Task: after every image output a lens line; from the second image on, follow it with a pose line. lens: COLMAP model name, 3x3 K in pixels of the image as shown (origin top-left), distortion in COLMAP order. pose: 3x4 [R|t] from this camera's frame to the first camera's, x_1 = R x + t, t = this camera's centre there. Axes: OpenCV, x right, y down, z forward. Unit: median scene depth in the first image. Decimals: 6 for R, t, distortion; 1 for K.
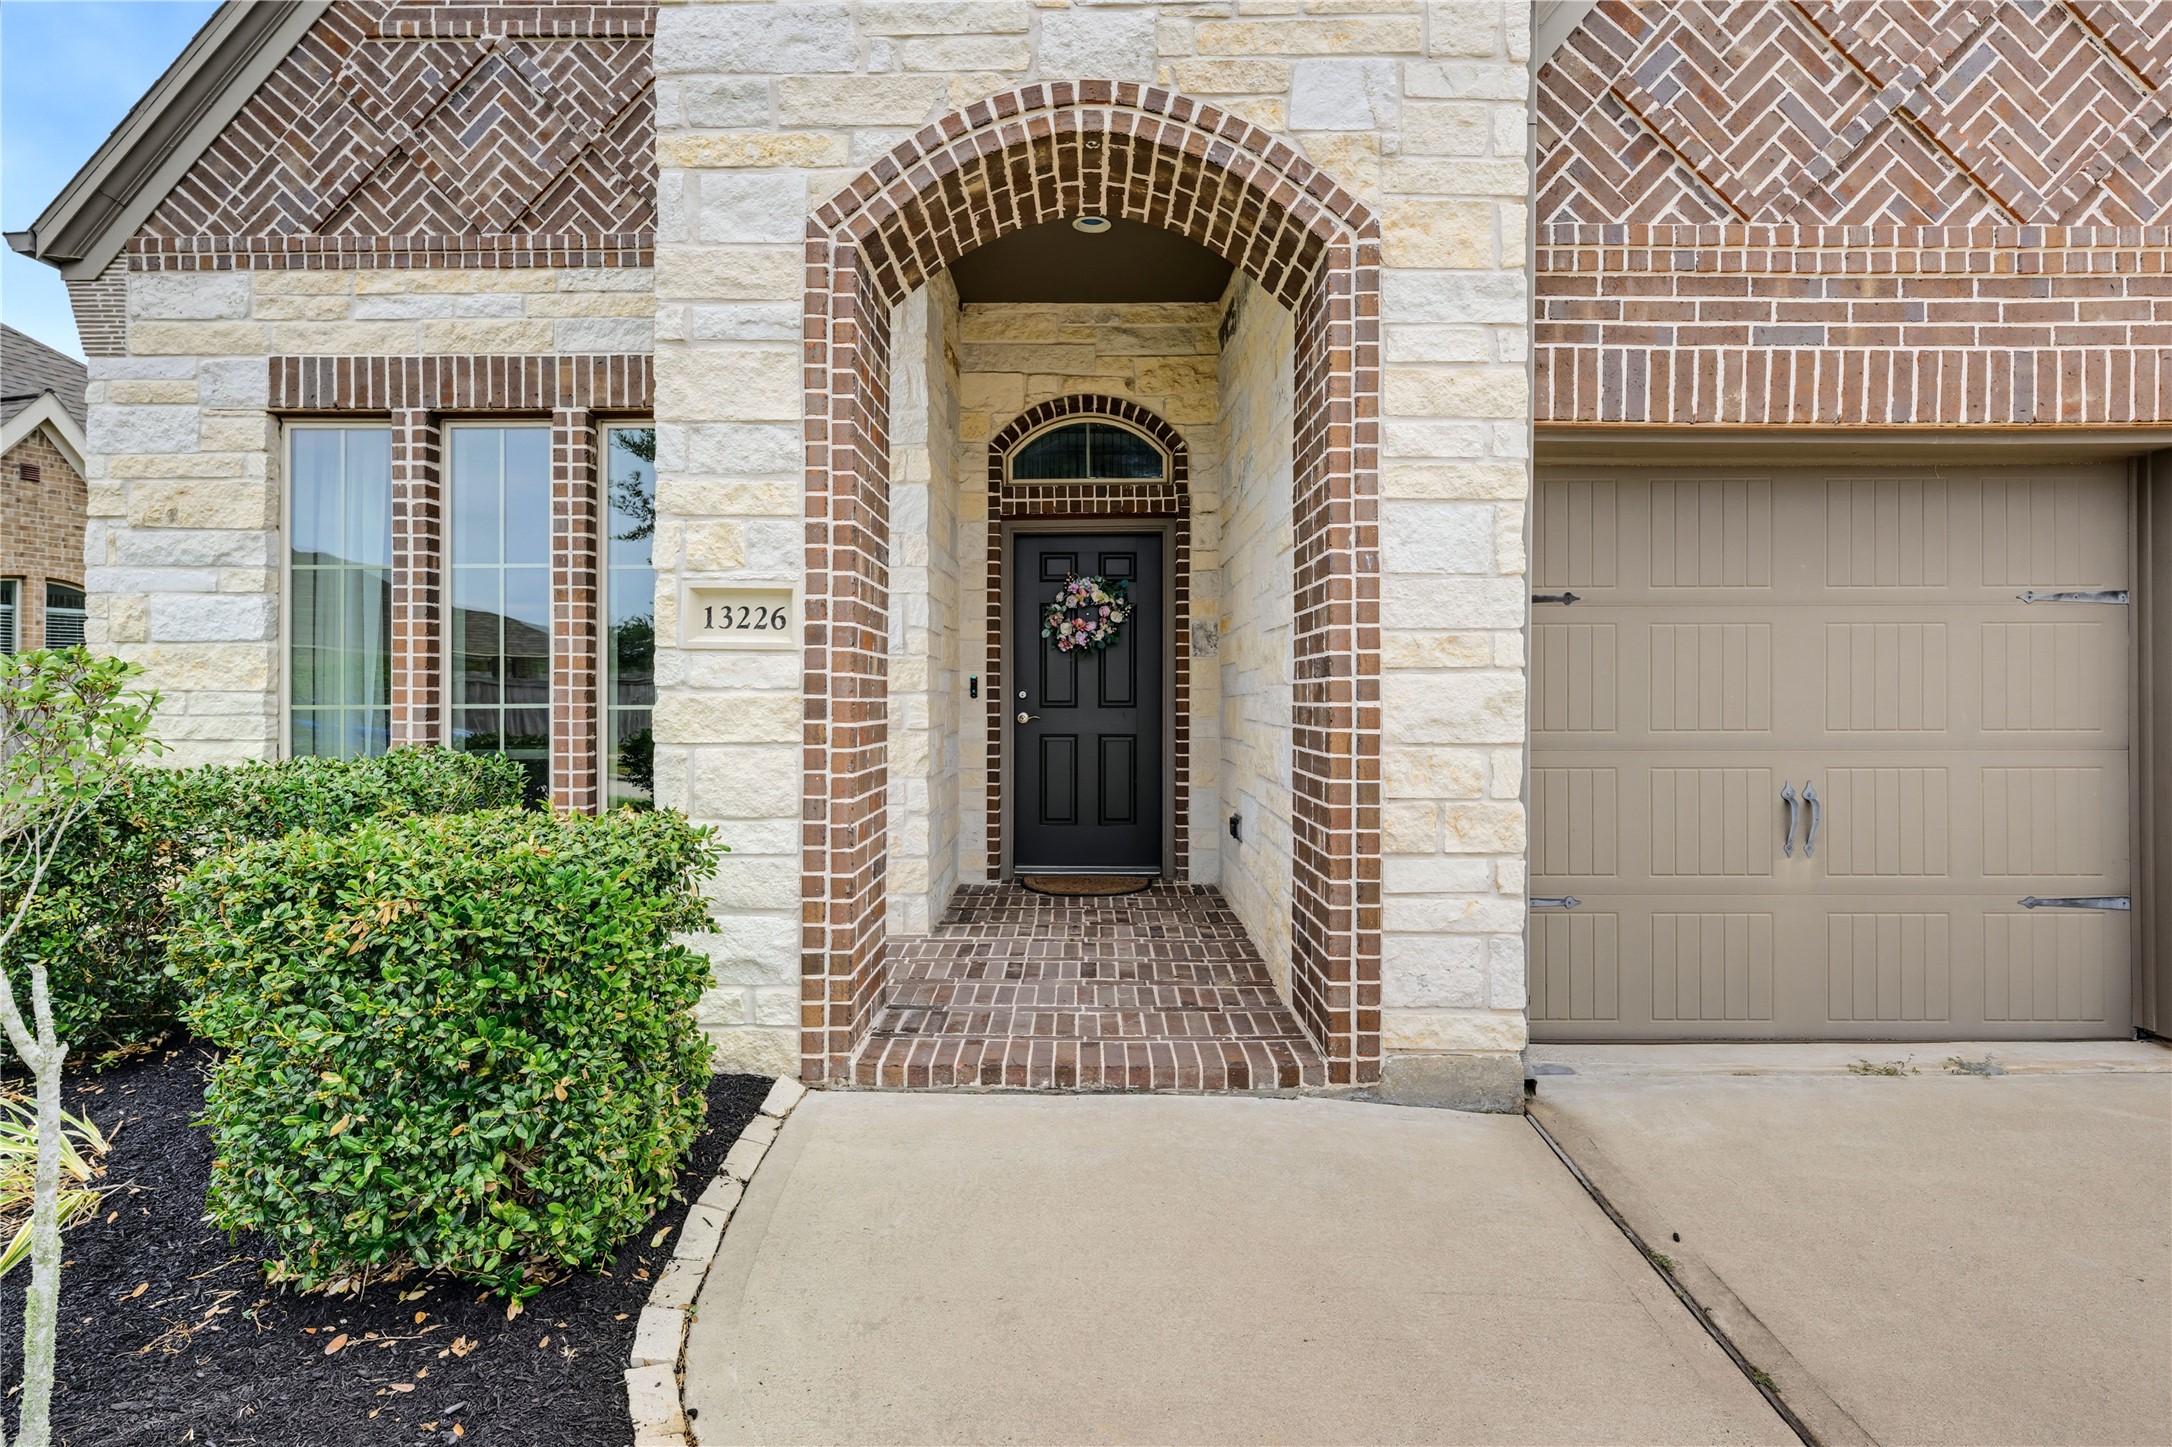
lens RADIAL K [[1091.9, 0, 1085.5], [0, 1091.9, 707.3], [0, 0, 1]] dist [-0.002017, -0.000199]
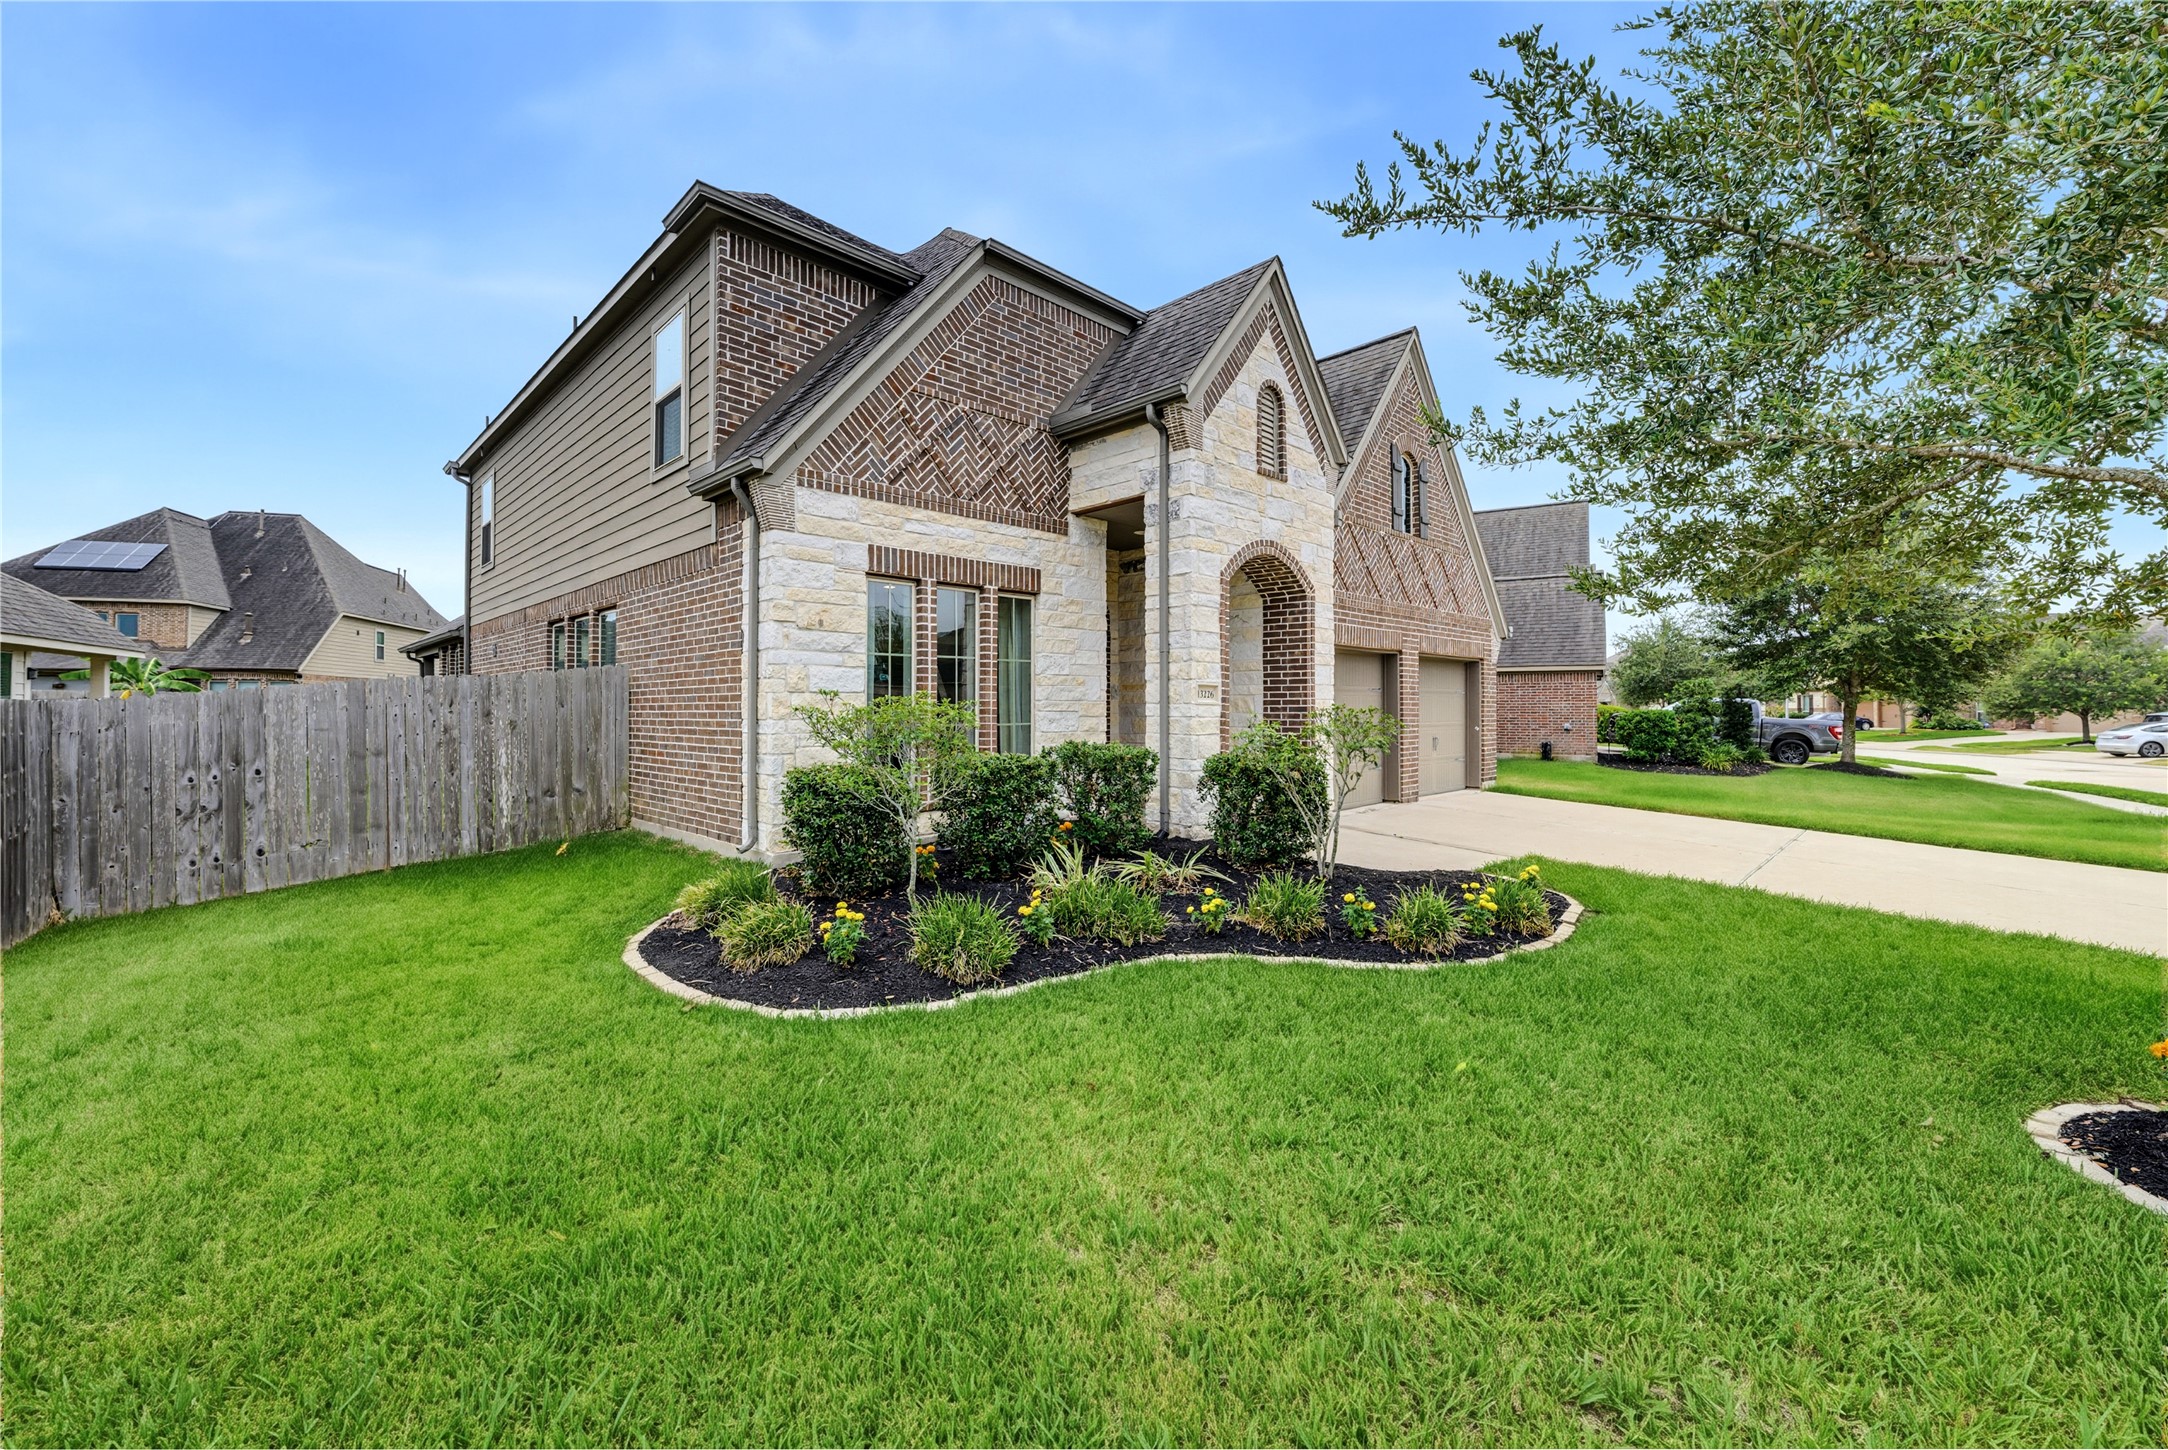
lens RADIAL K [[871.4, 0, 1085.6], [0, 871.4, 719.2], [0, 0, 1]] dist [-0.000205, 0.000425]
pose [[0.704496, -0.010773, 0.709627, -1.567800], [0.009845, 0.999937, 0.005406, -0.018834], [-0.709640, 0.003177, 0.704557, -0.346128]]
